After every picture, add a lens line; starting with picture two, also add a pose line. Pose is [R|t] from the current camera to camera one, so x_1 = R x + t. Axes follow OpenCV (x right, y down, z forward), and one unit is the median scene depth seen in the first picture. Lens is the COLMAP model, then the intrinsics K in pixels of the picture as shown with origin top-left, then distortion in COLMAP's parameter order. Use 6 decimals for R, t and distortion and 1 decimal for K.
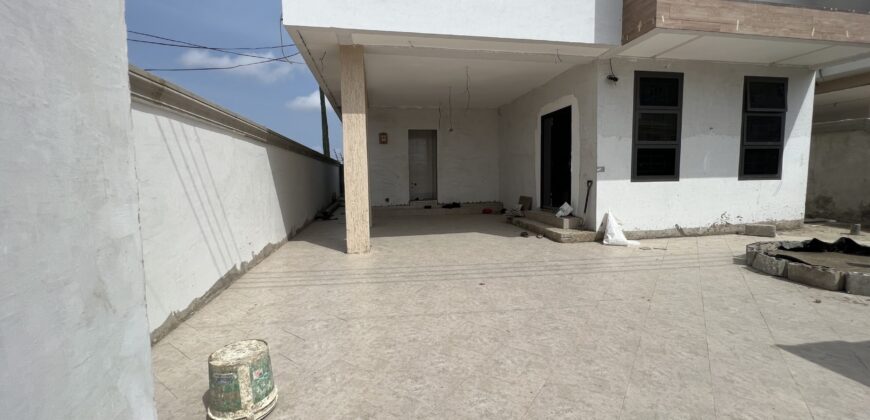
lens RADIAL K [[348.5, 0, 434.7], [0, 348.5, 207.0], [0, 0, 1]] dist [-0.000128, 0.000334]
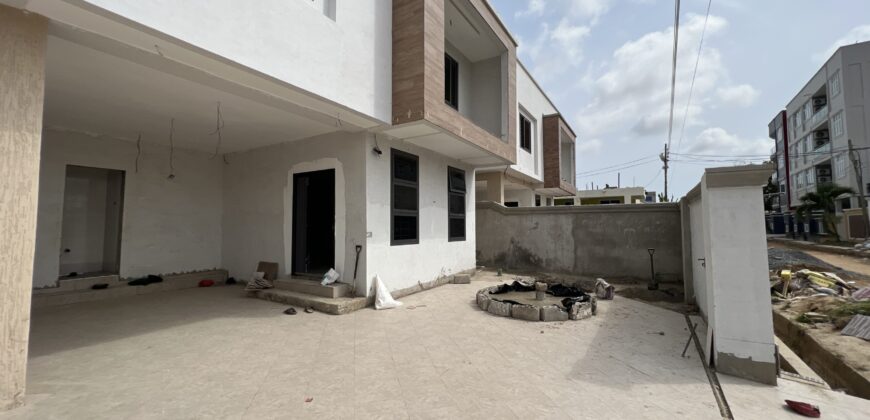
lens RADIAL K [[348.5, 0, 435.5], [0, 348.5, 206.4], [0, 0, 1]] dist [-0.000128, 0.000334]
pose [[0.661886, 0.057967, 0.747360, -0.162288], [0.058120, 0.990036, -0.128263, -0.045632], [-0.747348, 0.128332, 0.651922, 0.169103]]
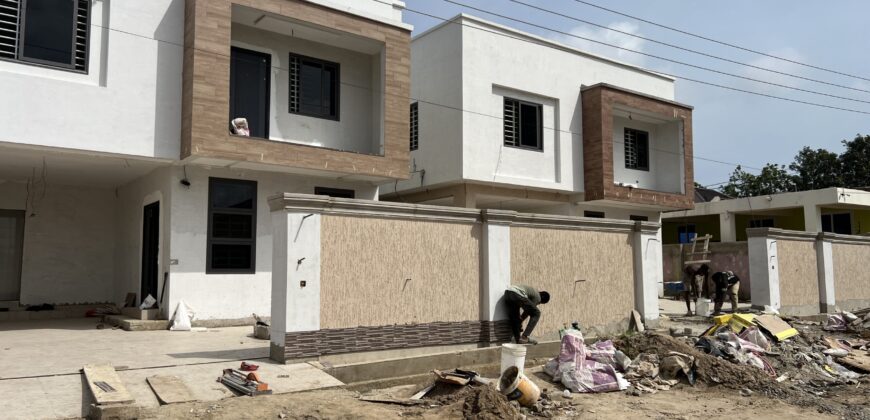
lens RADIAL K [[653.5, 0, 423.0], [0, 653.5, 212.4], [0, 0, 1]] dist [0.086671, -0.097227]
pose [[0.898423, 0.056368, 0.435499, 0.258697], [0.027784, 0.982444, -0.184478, 0.139555], [-0.438252, 0.177839, 0.881084, -1.162955]]
